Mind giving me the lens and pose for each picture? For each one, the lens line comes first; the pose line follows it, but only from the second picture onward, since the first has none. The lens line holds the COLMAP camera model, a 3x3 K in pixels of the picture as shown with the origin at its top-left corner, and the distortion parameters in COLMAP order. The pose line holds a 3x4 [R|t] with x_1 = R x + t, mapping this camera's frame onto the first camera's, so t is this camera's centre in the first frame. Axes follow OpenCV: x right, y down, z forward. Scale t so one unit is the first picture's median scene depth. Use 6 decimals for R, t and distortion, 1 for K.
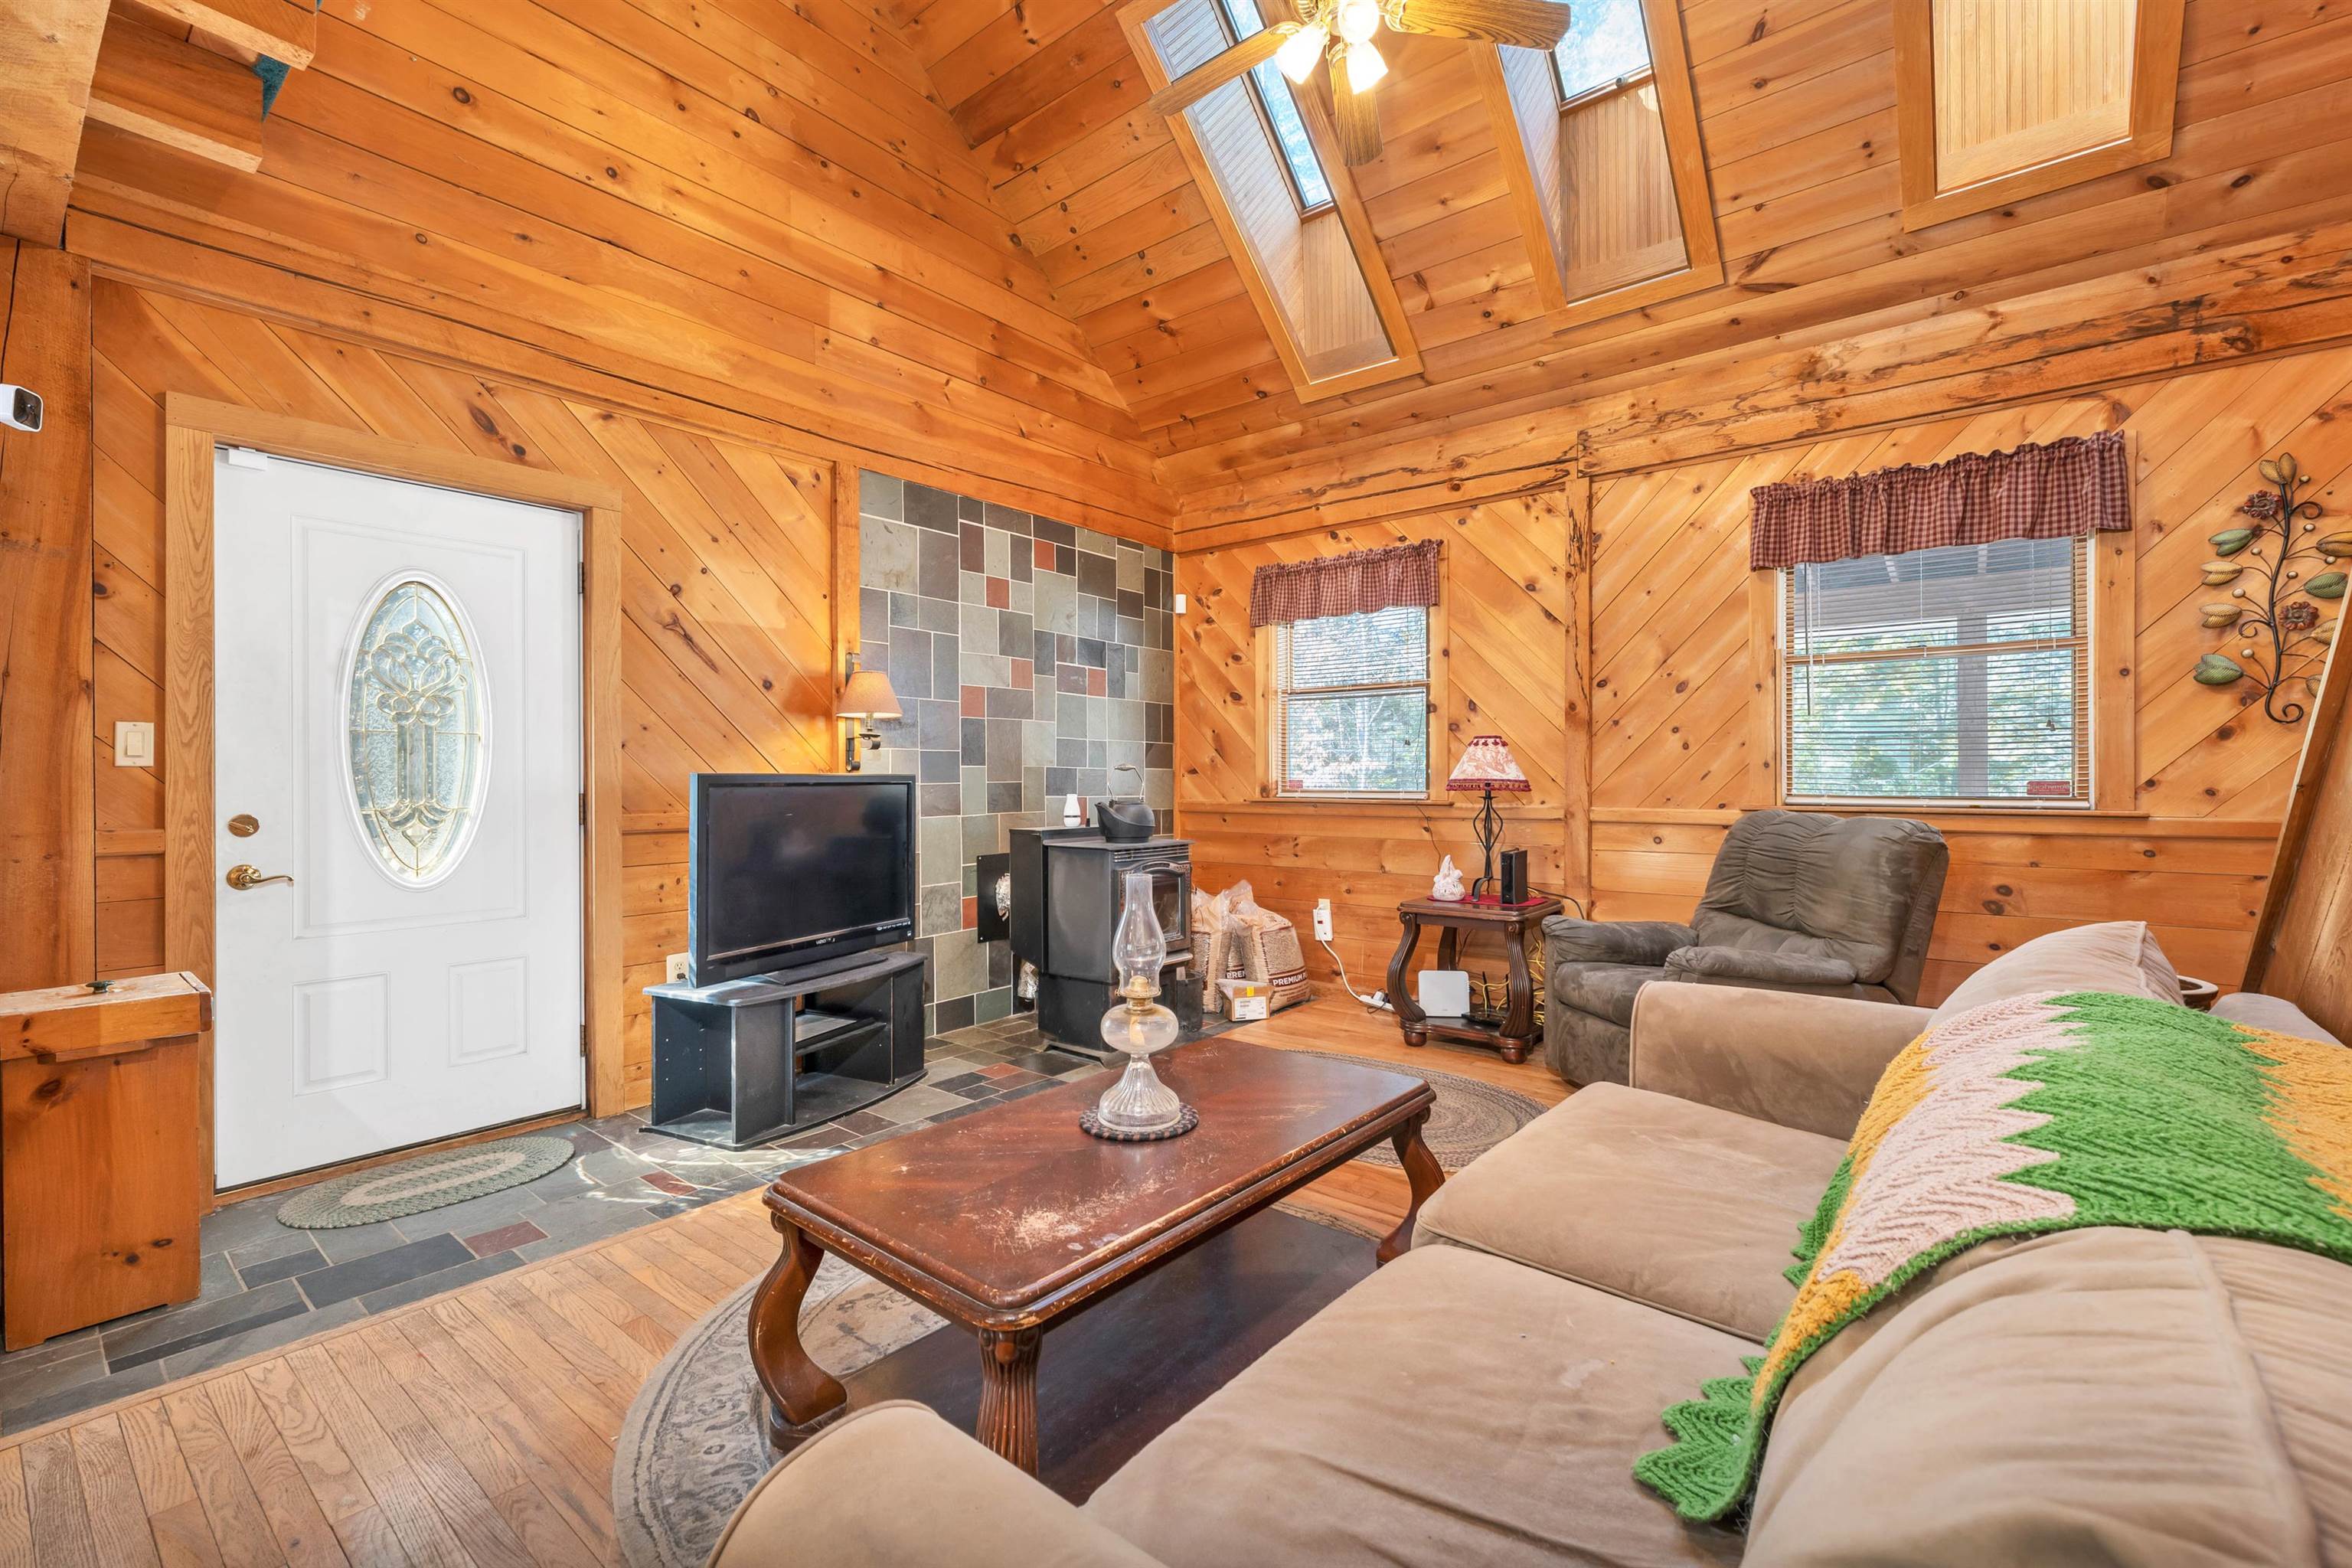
lens RADIAL K [[996.7, 0, 1181.2], [0, 996.7, 775.8], [0, 0, 1]] dist [0.000832, 0.000166]
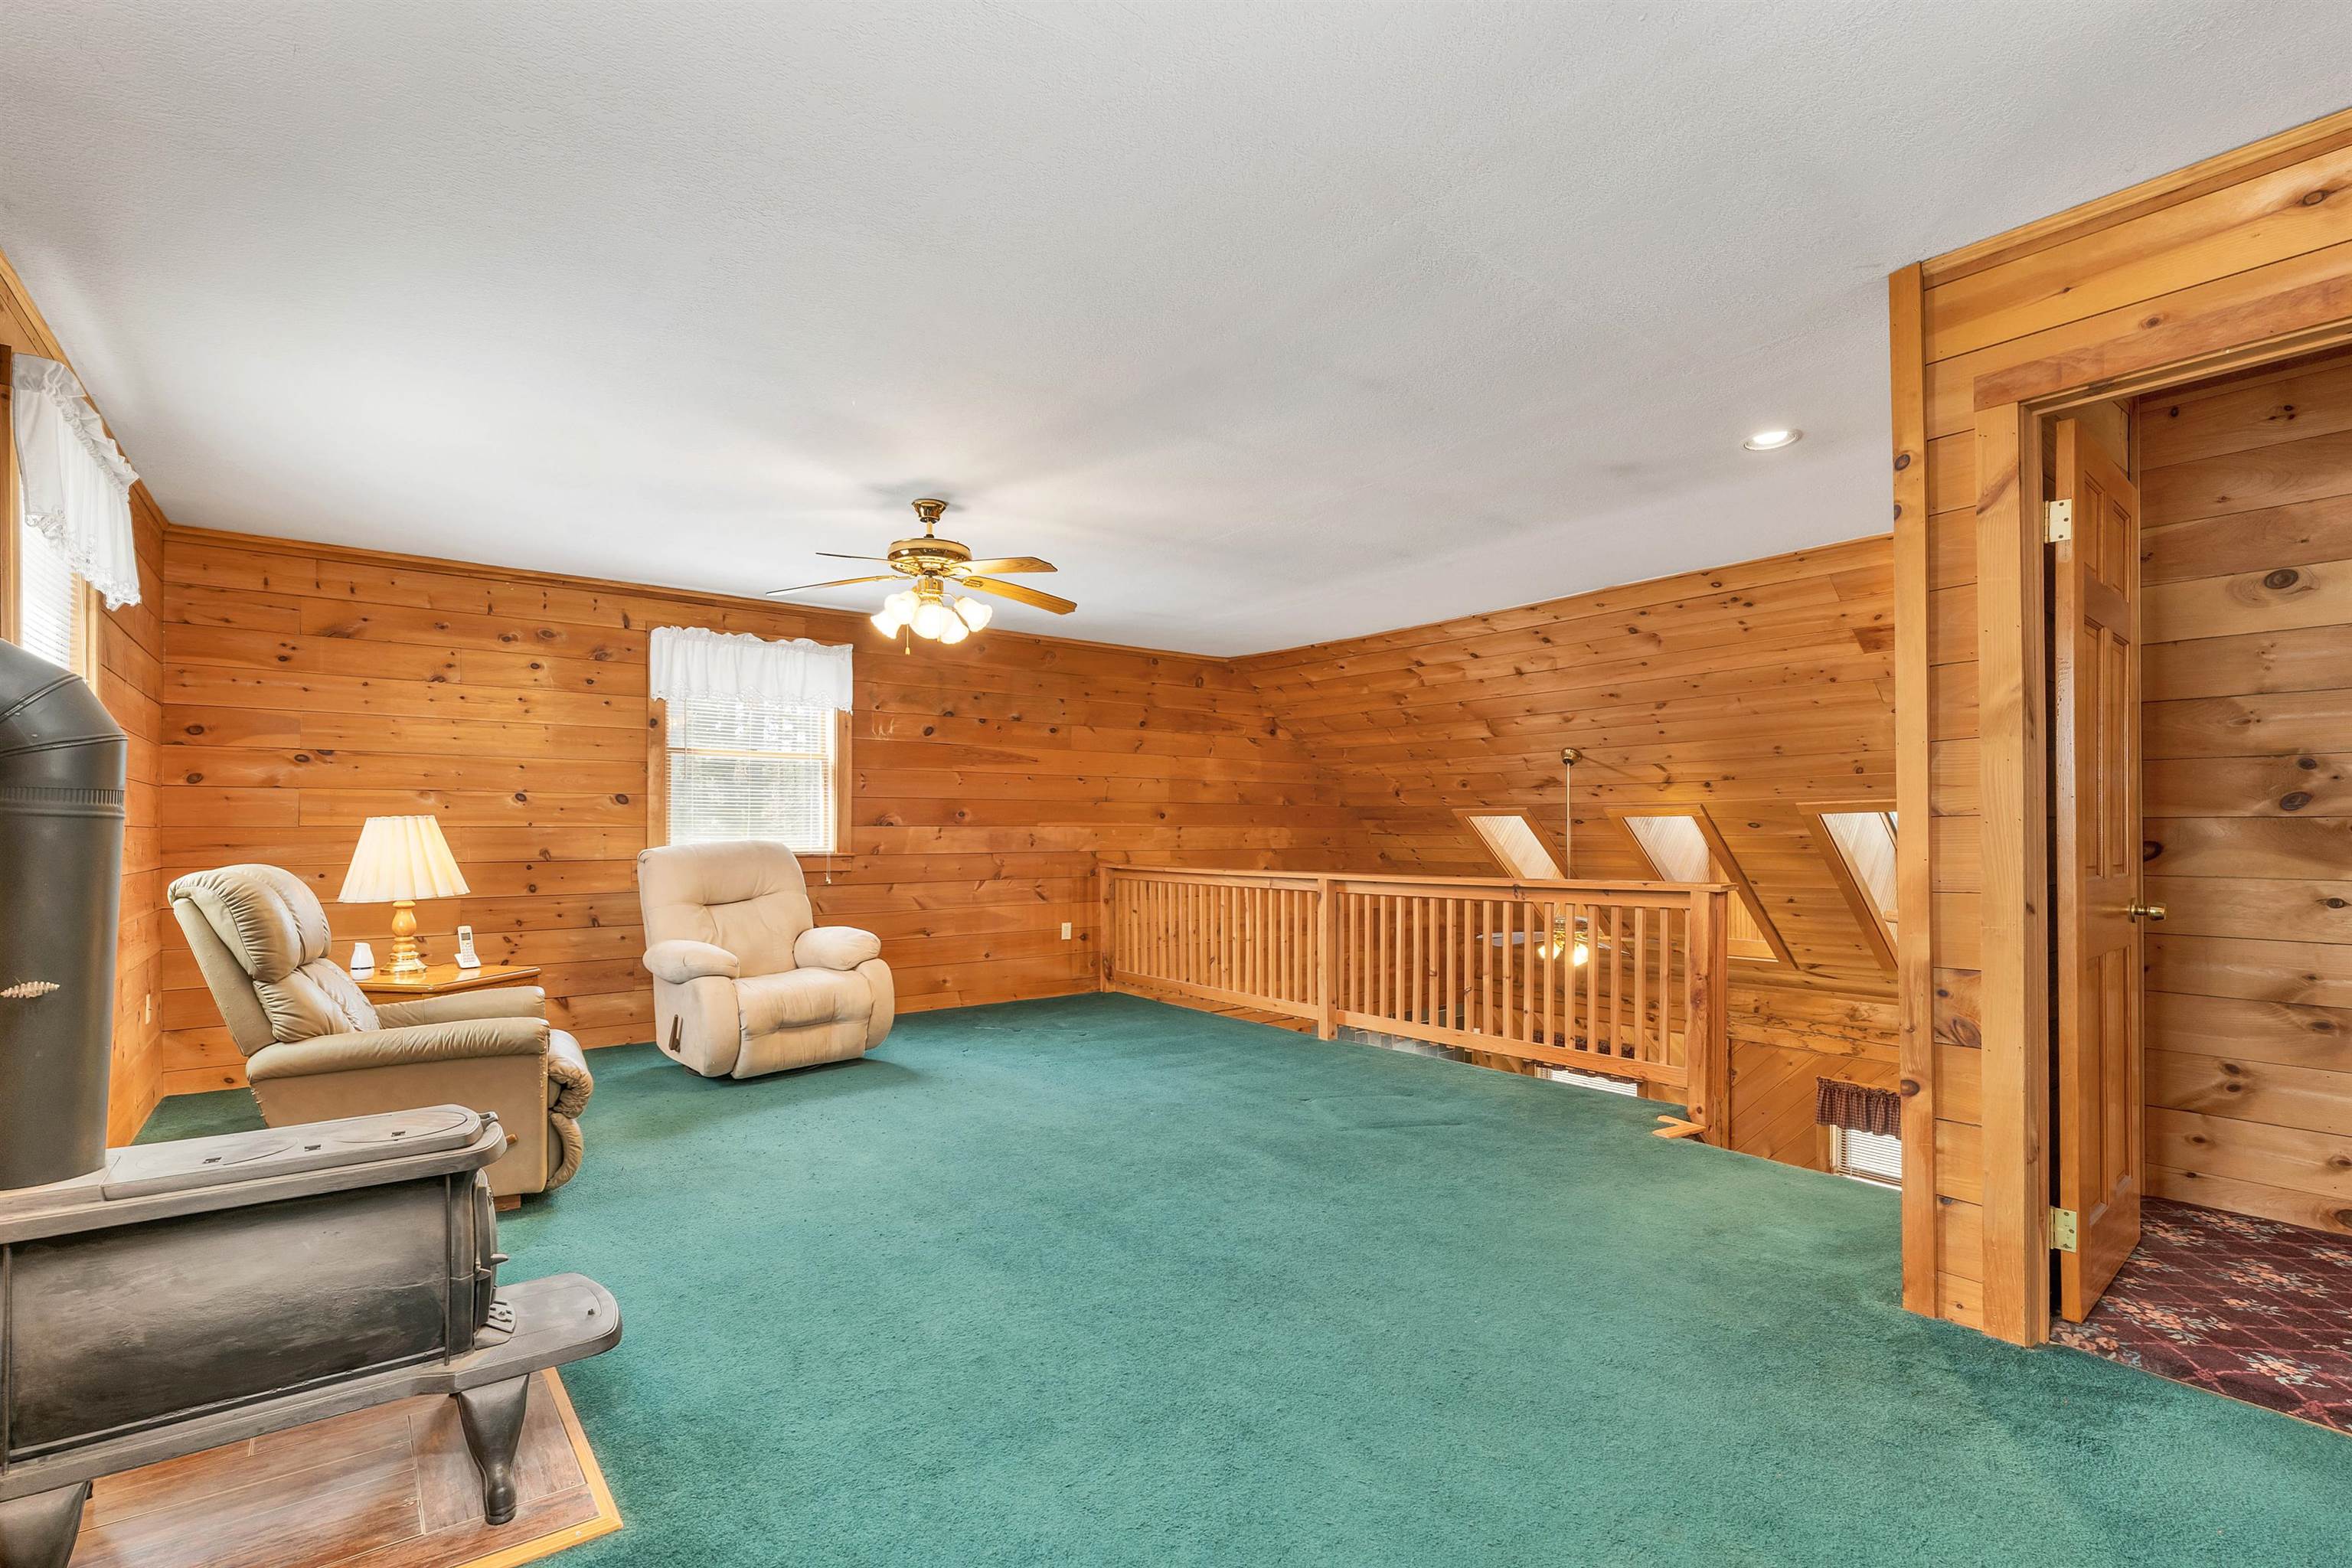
lens RADIAL K [[1096.0, 0, 1185.2], [0, 1096.0, 827.1], [0, 0, 1]] dist [-0.000164, 0.000101]
pose [[0.975932, 0.000659, -0.218073, -0.097112], [-0.001721, 0.999988, -0.004679, -0.656470], [0.218067, 0.004942, 0.975921, -1.057126]]
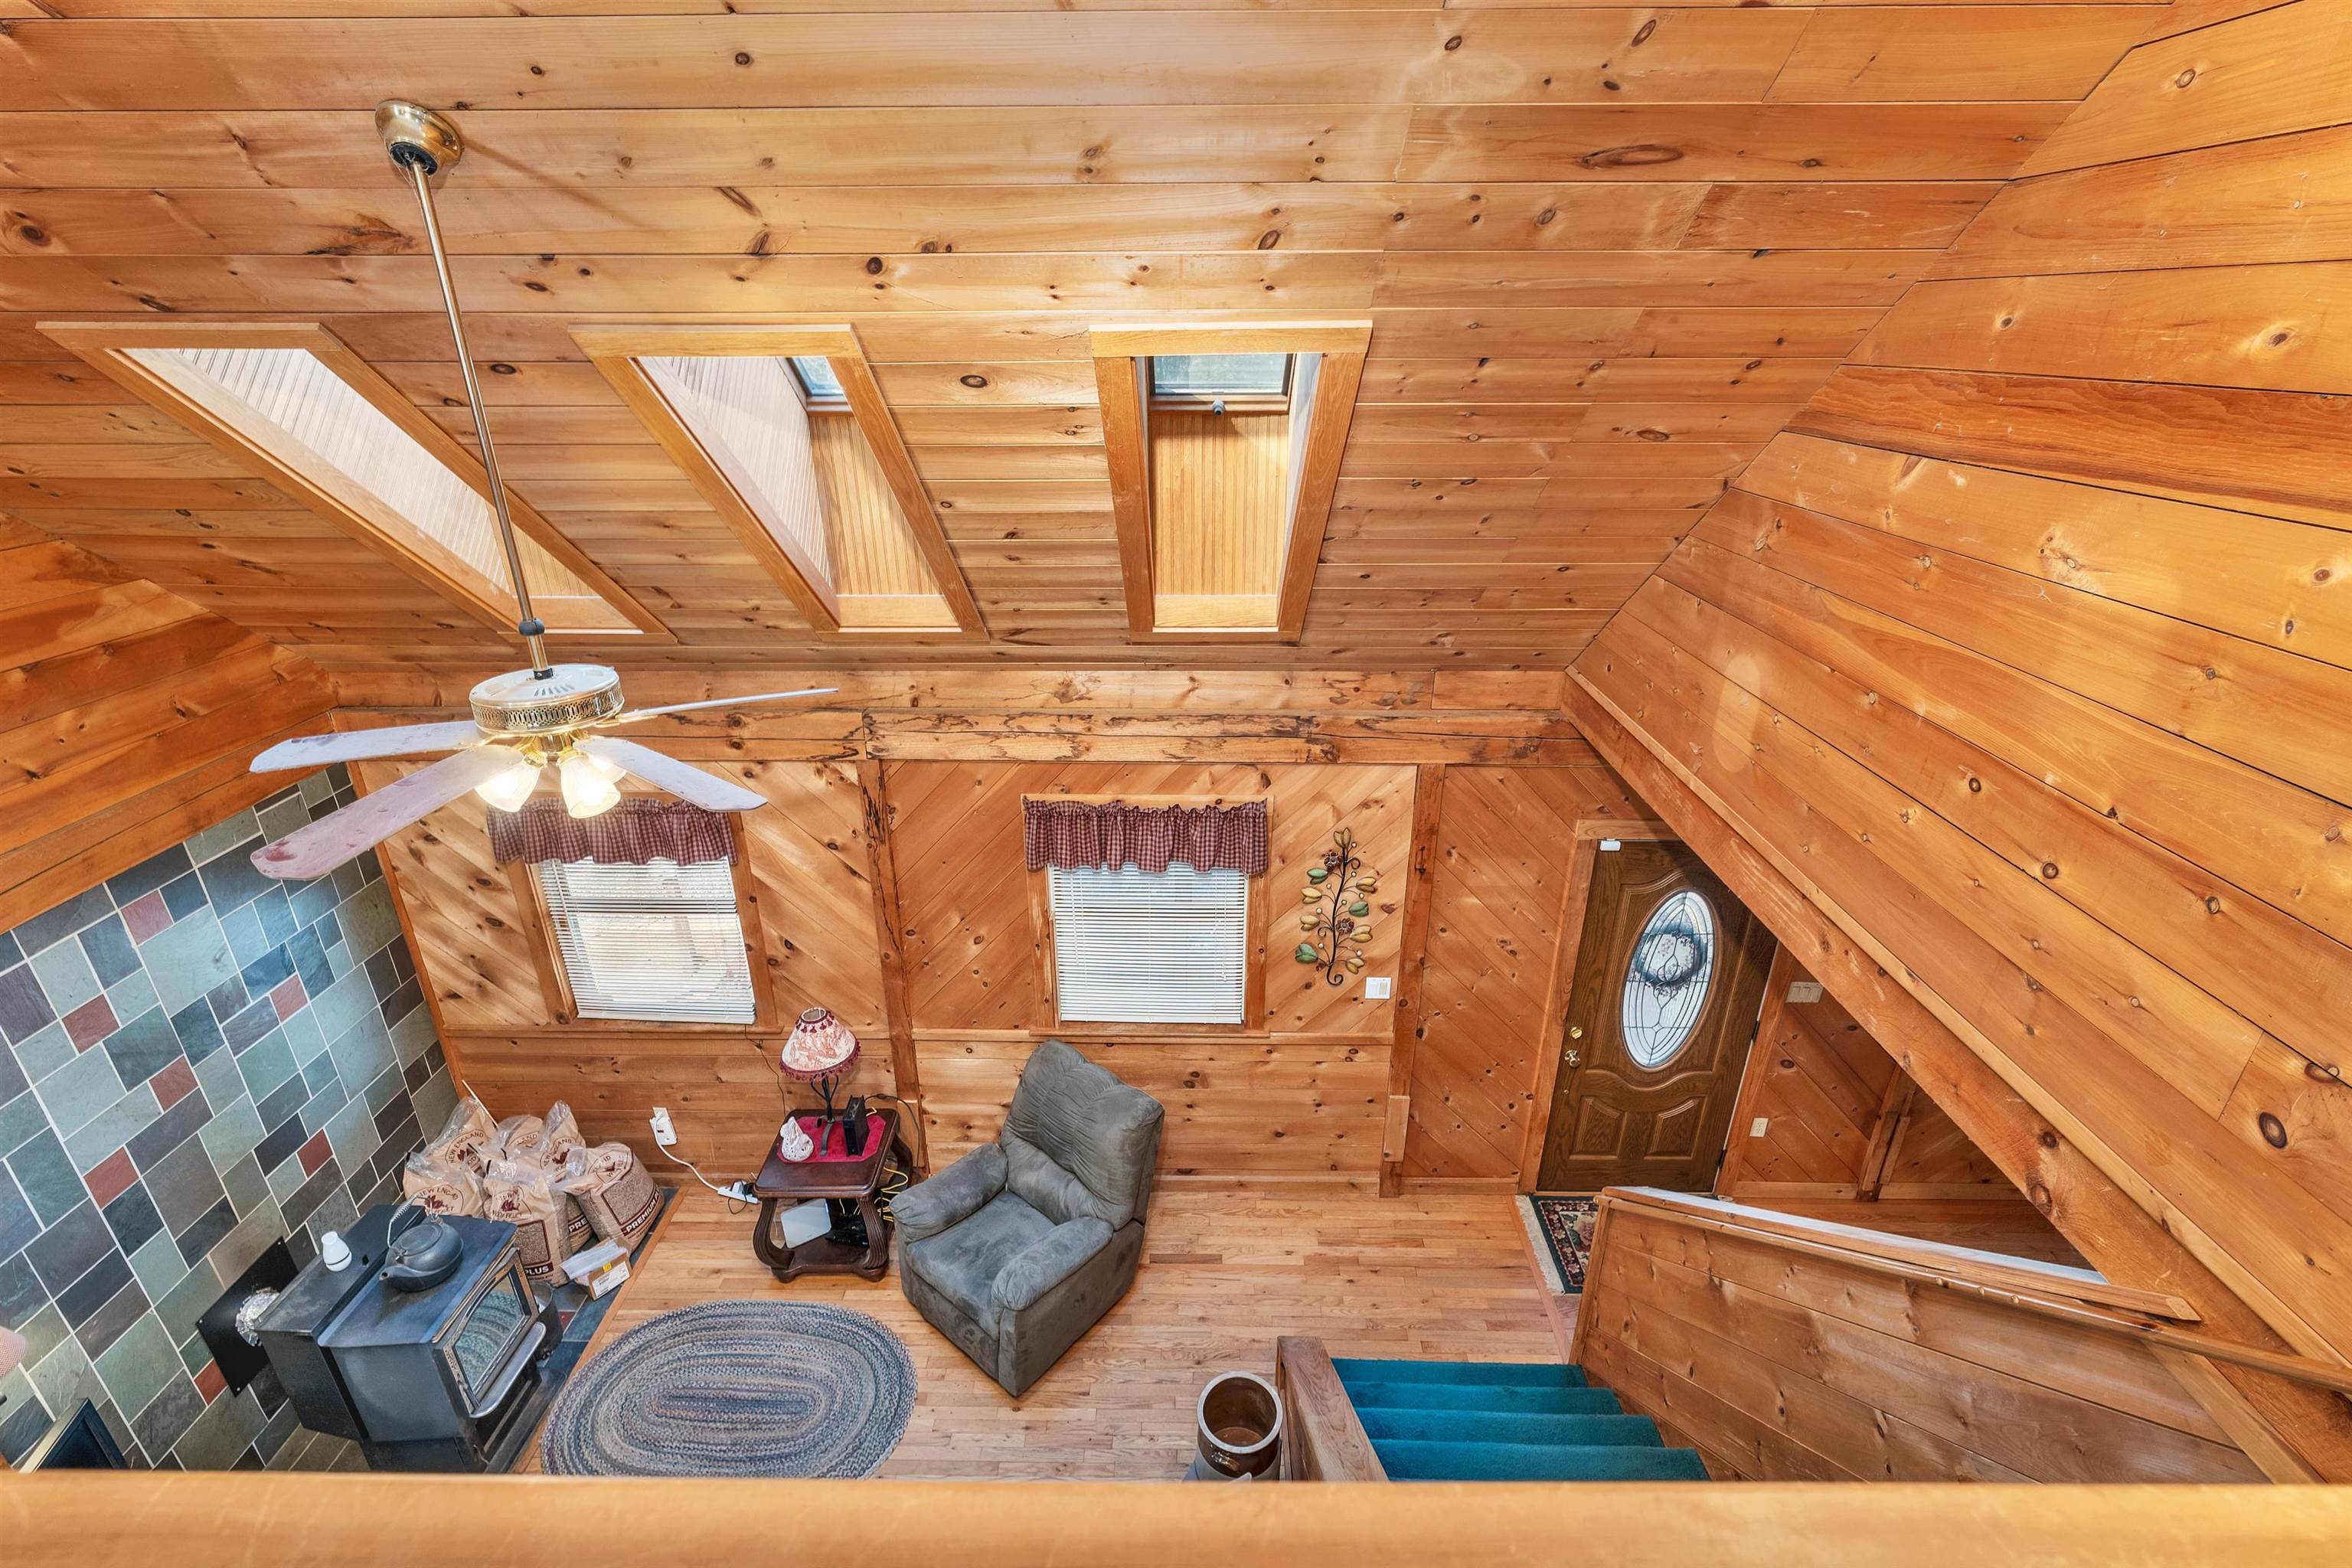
lens RADIAL K [[1051.1, 0, 1176.0], [0, 1051.1, 784.0], [0, 0, 1]] dist [0.002242, 0.000366]
pose [[0.784193, -0.245169, 0.570030, 0.036401], [-0.000962, 0.918154, 0.396222, -0.694691], [-0.620517, -0.311263, 0.719774, 0.048578]]
